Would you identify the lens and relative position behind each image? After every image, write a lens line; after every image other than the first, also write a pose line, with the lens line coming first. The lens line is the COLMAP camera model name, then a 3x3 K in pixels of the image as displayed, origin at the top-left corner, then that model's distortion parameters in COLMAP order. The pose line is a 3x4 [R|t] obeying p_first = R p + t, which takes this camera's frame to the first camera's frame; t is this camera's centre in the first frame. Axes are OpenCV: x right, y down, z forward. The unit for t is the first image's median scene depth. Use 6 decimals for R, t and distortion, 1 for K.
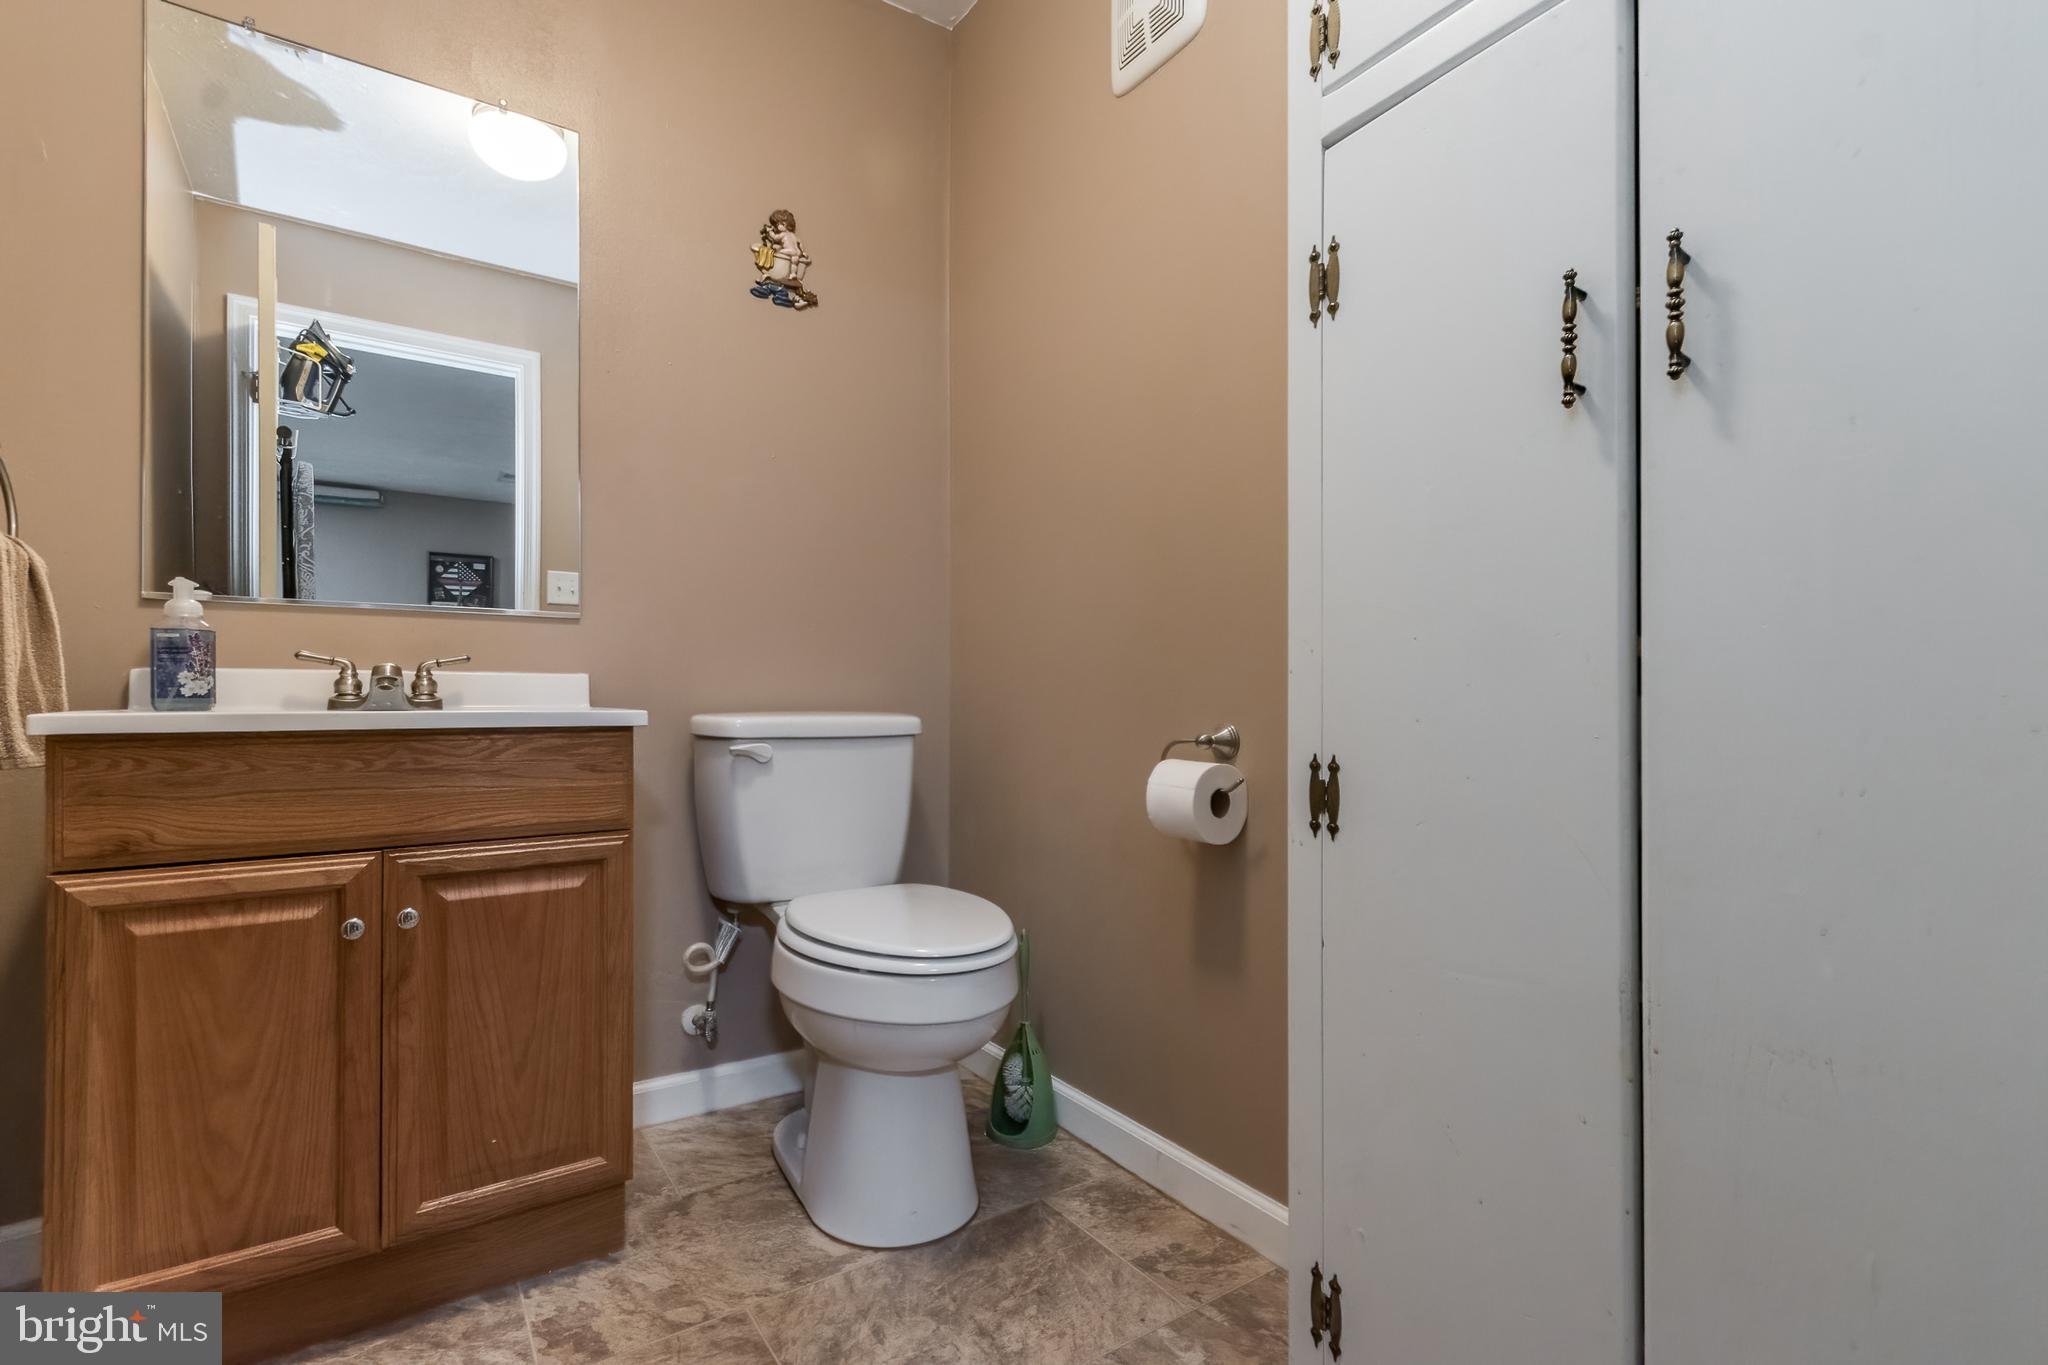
lens RADIAL K [[963.6, 0, 1033.7], [0, 963.6, 686.3], [0, 0, 1]] dist [0.001069, -0.000161]
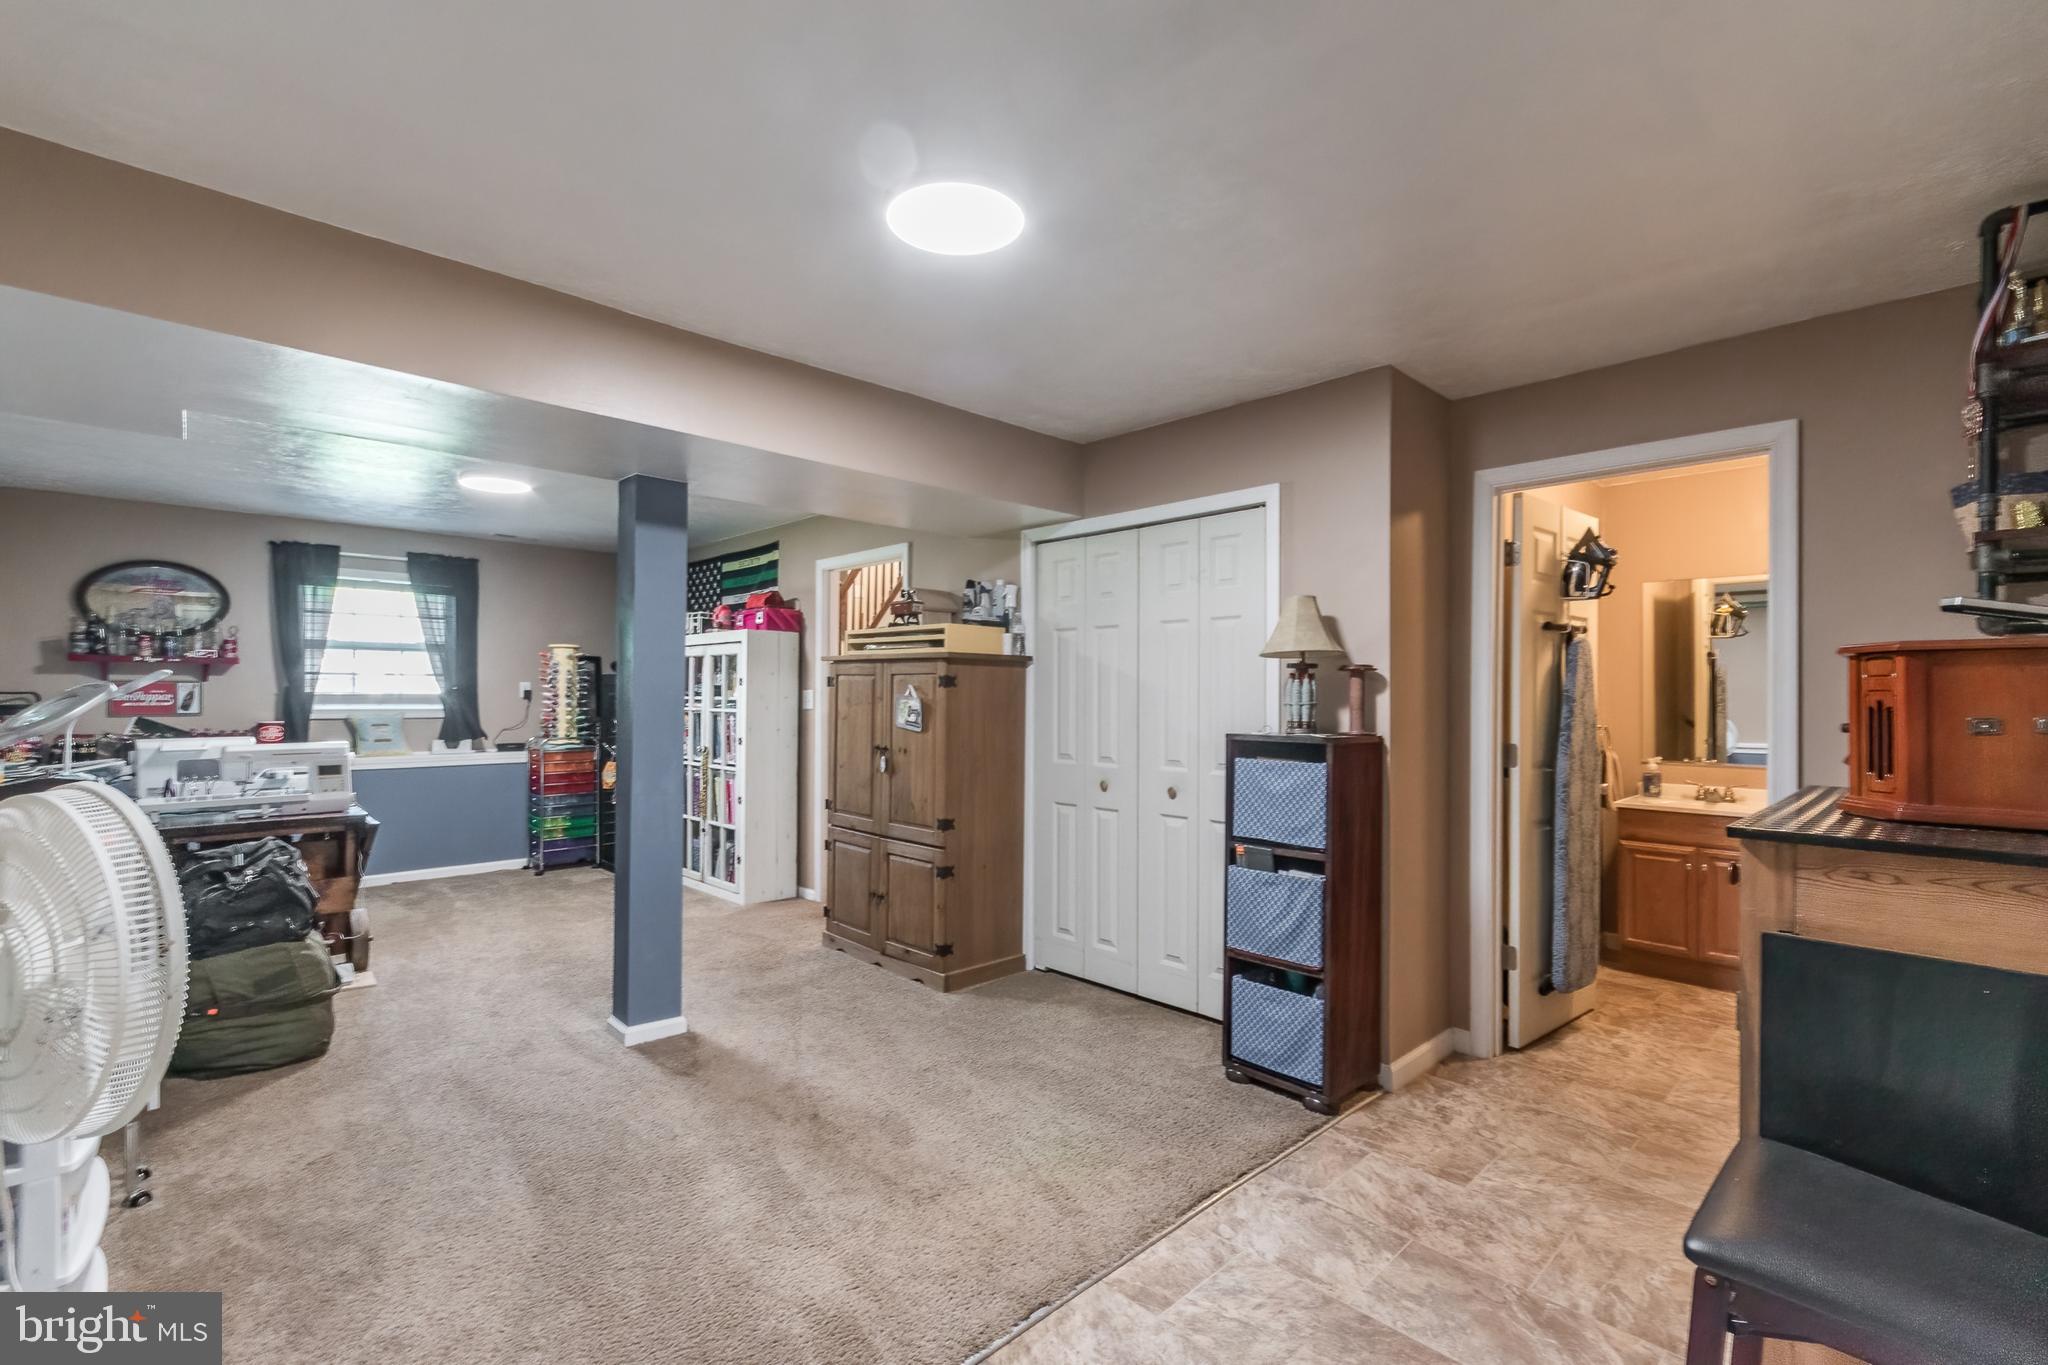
lens RADIAL K [[898.5, 0, 1013.7], [0, 898.5, 690.5], [0, 0, 1]] dist [0.000806, -0.000177]
pose [[0.173816, -0.008781, -0.984739, 1.855007], [0.006443, 0.999949, -0.007780, -0.341092], [0.984757, -0.004992, 0.173864, -1.767359]]
